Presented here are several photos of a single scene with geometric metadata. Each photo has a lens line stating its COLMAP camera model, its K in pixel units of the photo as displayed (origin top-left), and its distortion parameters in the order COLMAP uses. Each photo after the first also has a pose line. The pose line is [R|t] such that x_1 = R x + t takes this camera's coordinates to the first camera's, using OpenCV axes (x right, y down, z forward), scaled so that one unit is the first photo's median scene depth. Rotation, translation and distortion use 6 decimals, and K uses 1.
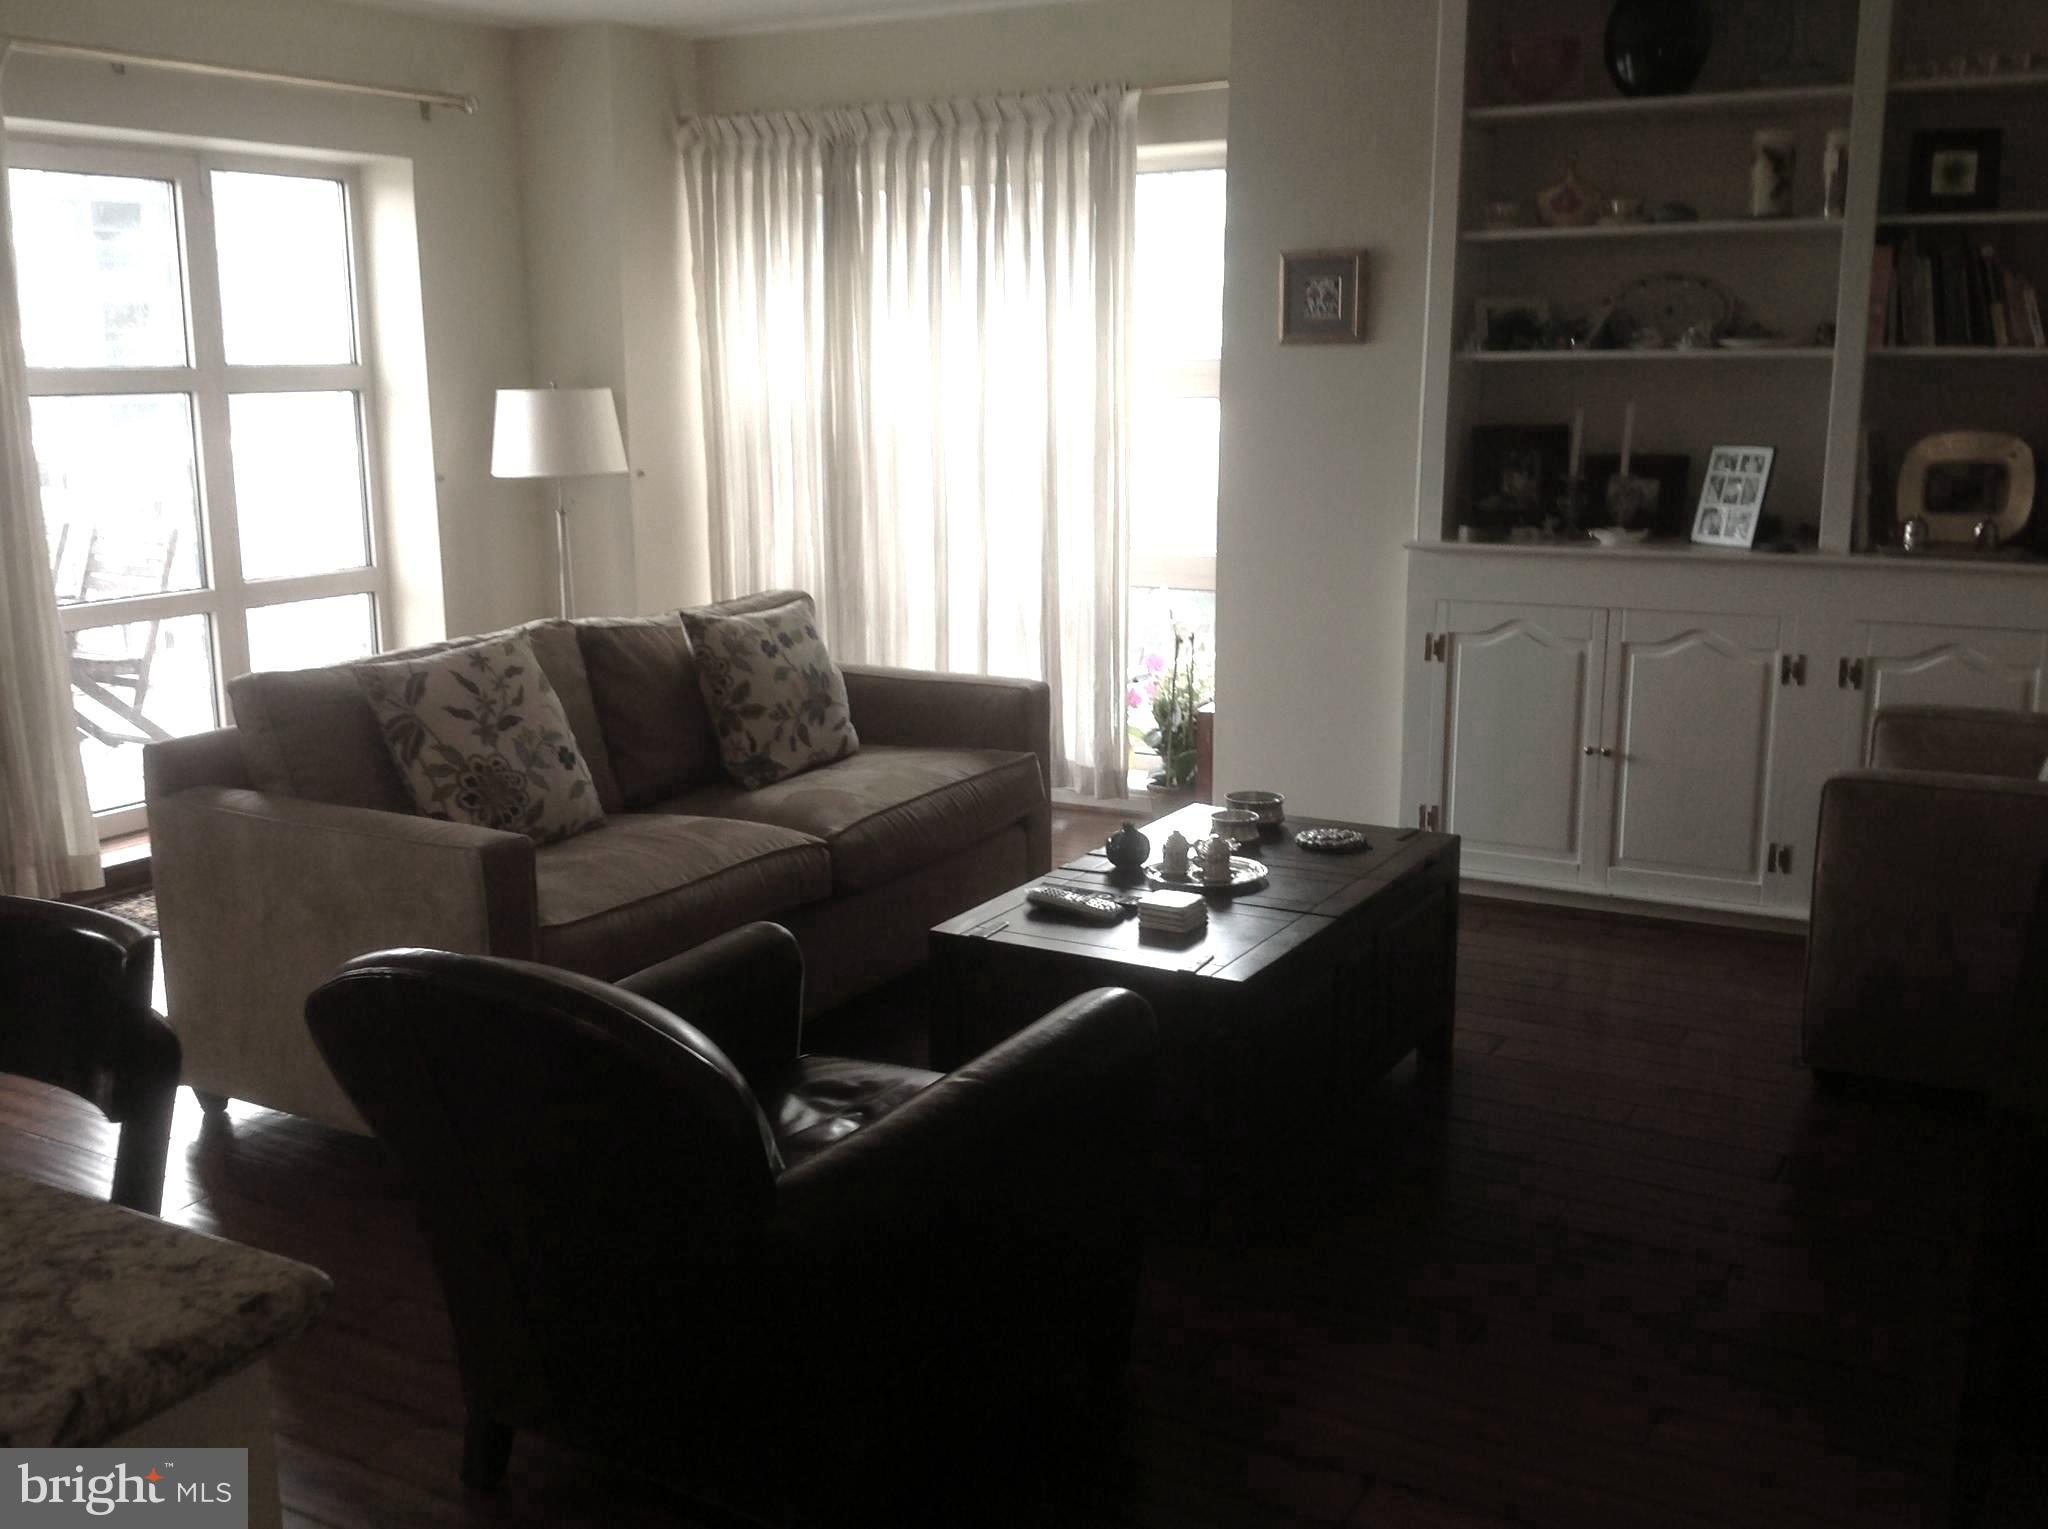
lens RADIAL K [[1982.9, 0, 1022.1], [0, 1982.9, 728.7], [0, 0, 1]] dist [0.214941, -0.464040]
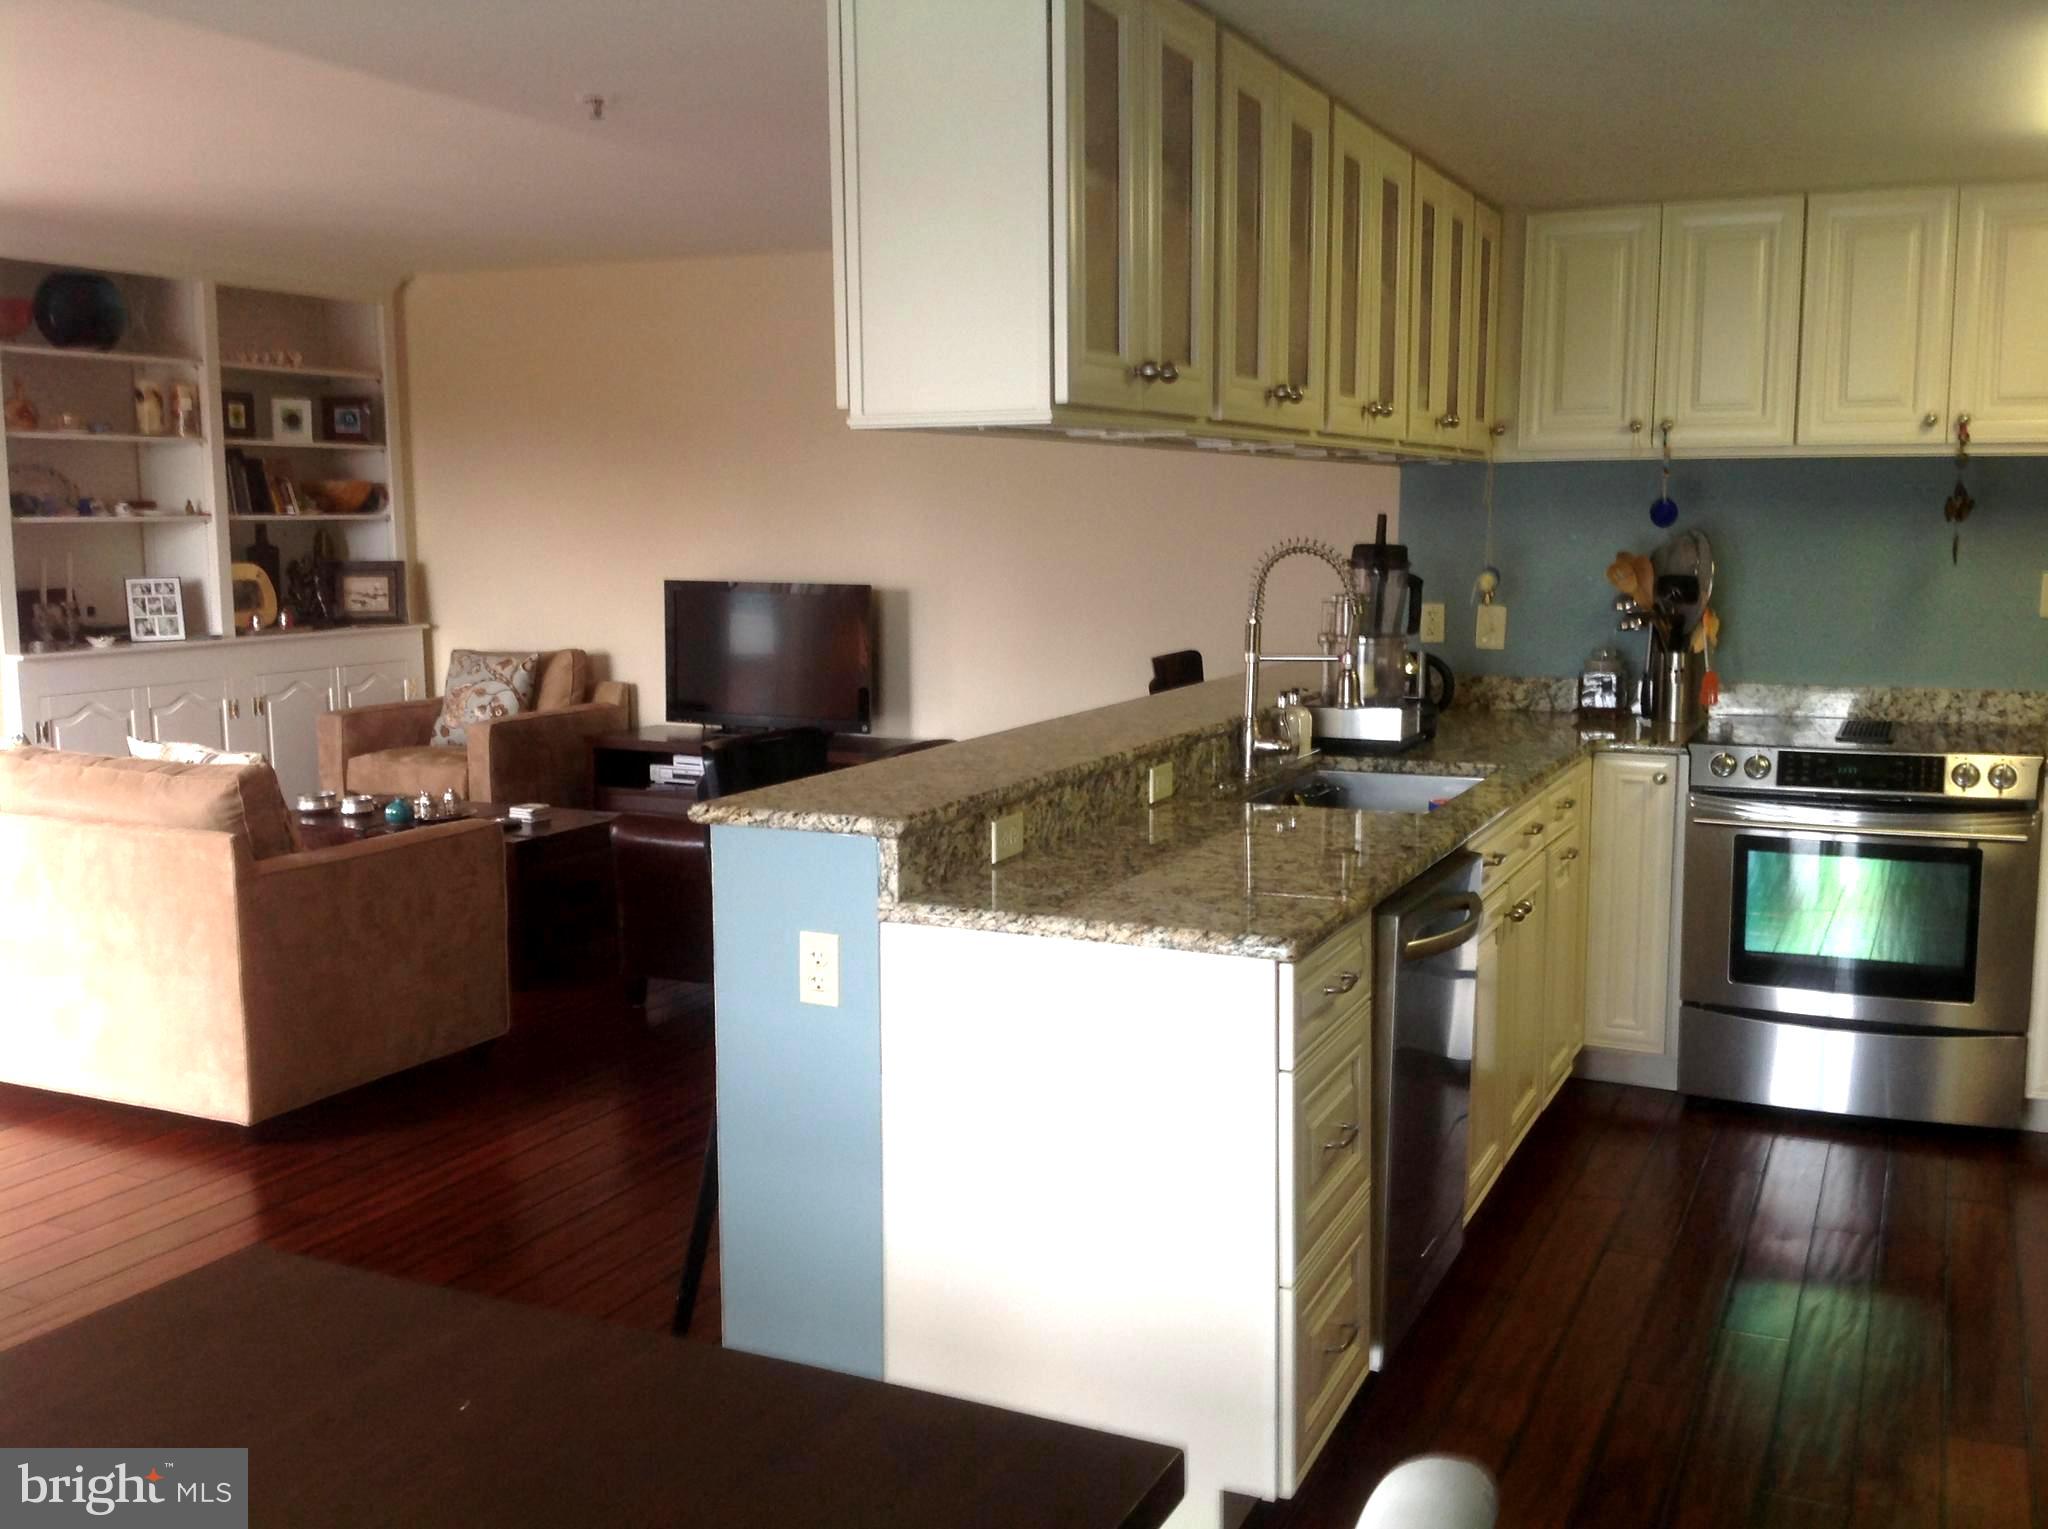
lens RADIAL K [[1952.6, 0, 982.2], [0, 1952.6, 767.6], [0, 0, 1]] dist [0.209549, -0.462489]
pose [[-0.050777, -0.125183, 0.990833, -1.211026], [0.190585, 0.972666, 0.132654, -0.078254], [-0.980357, 0.195574, -0.025531, 0.435410]]
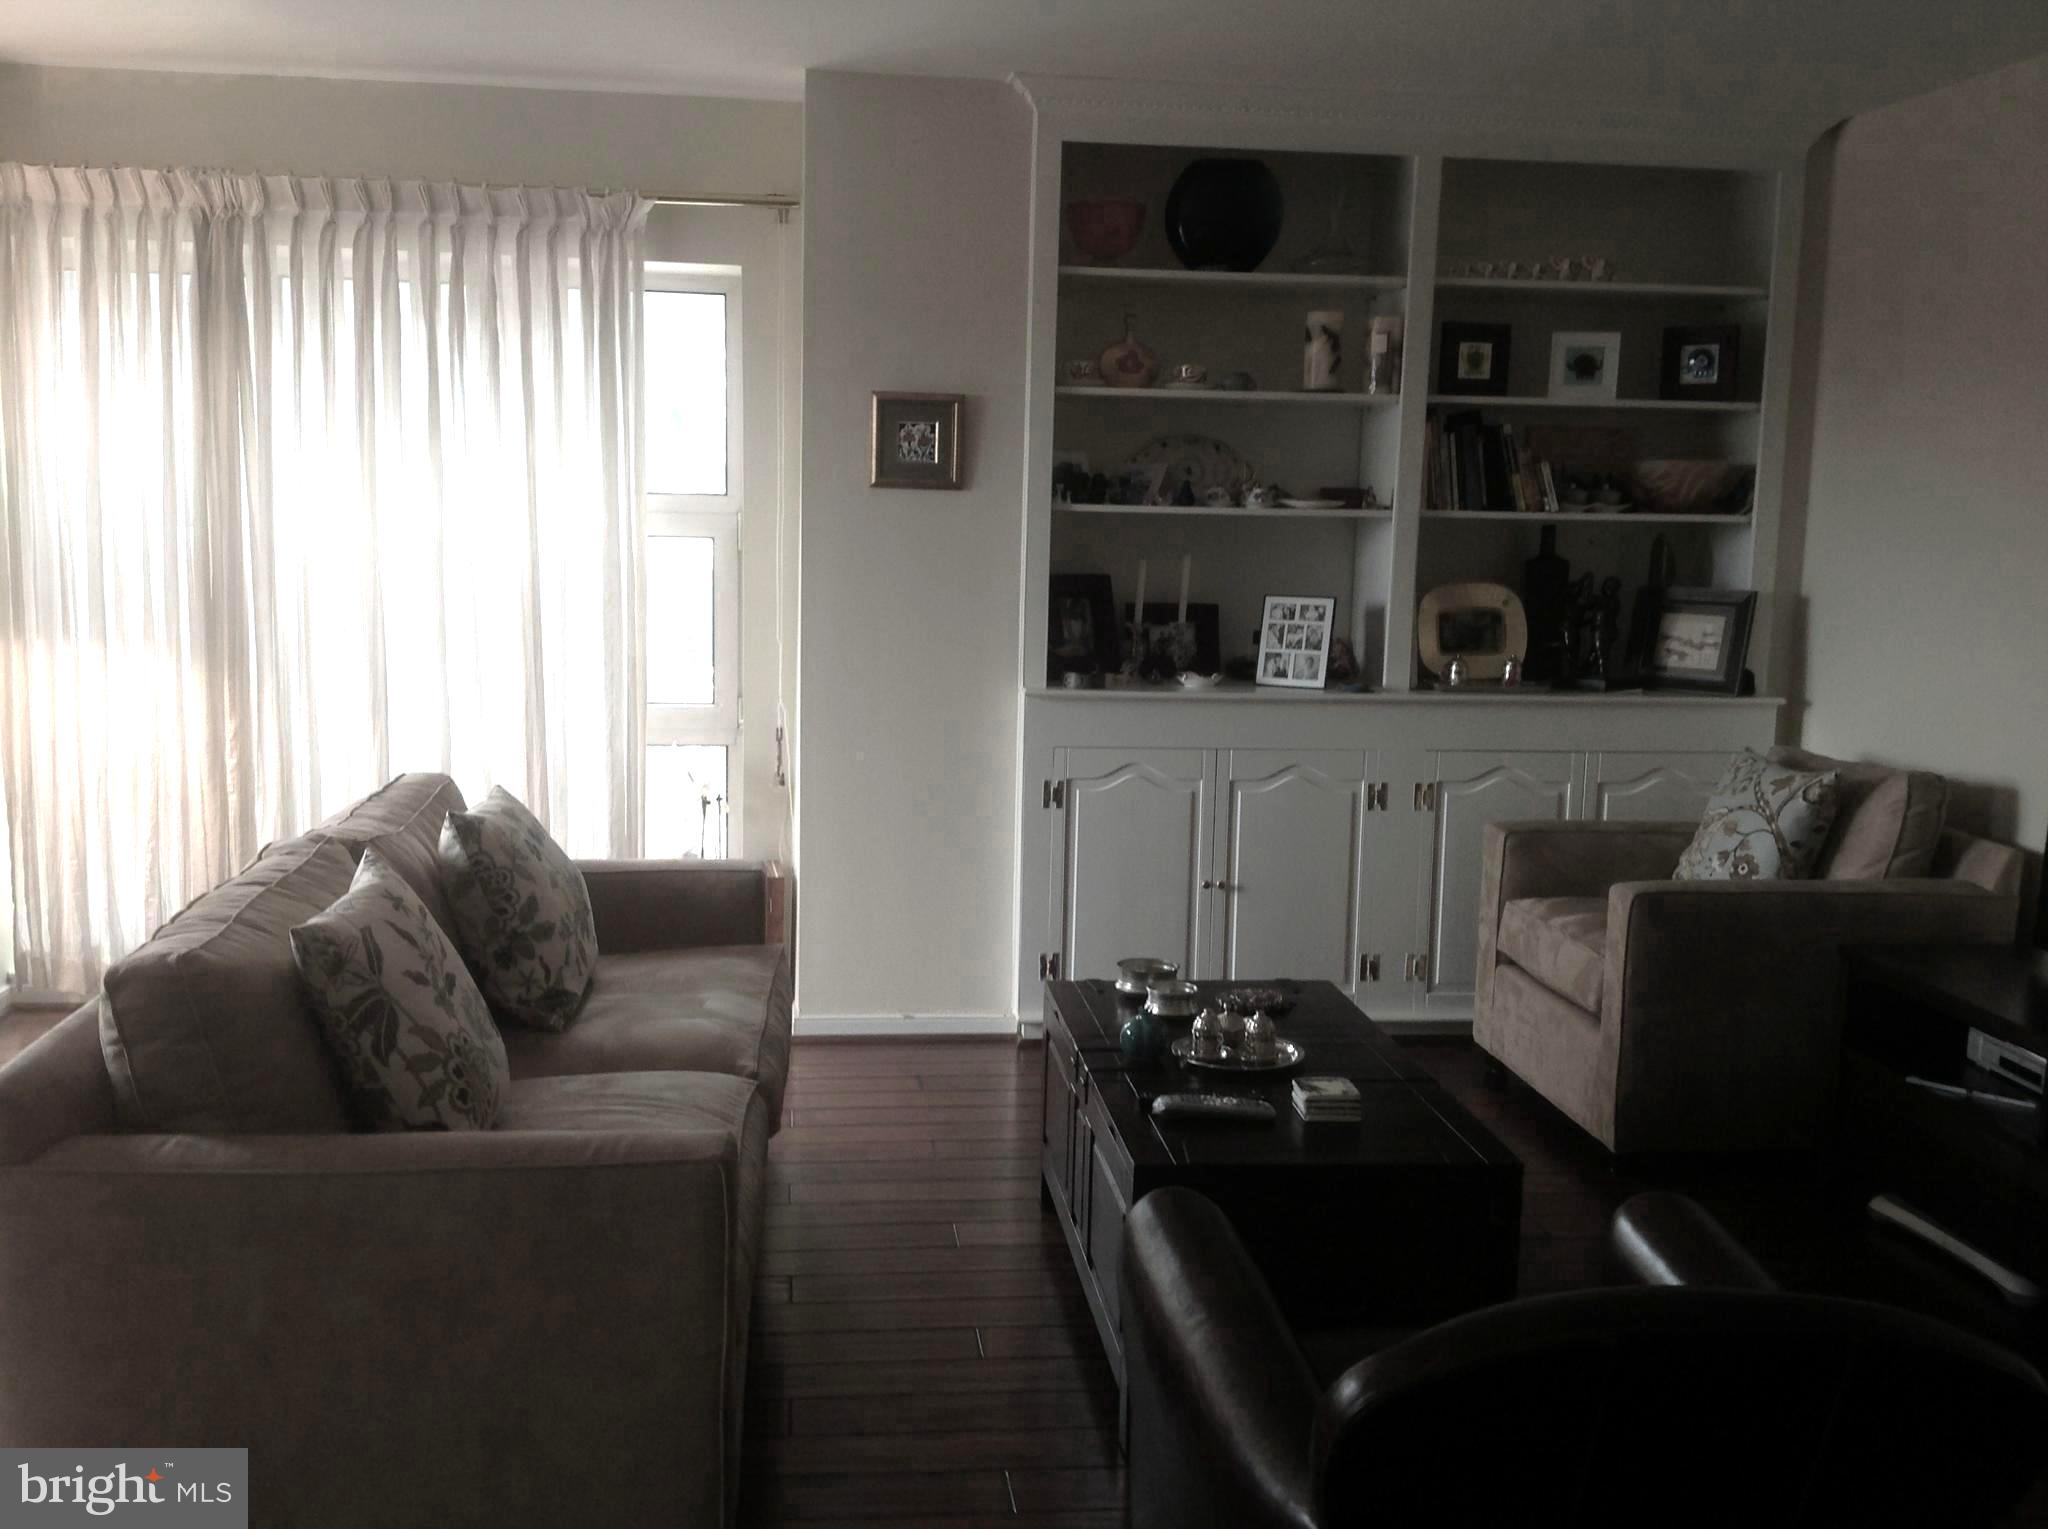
lens RADIAL K [[1952.6, 0, 982.2], [0, 1952.6, 767.6], [0, 0, 1]] dist [0.209549, -0.462489]
pose [[0.806610, -0.054691, 0.588549, -0.412957], [0.079066, 0.996745, -0.015738, -0.043231], [-0.585773, 0.059228, 0.808308, 0.240954]]
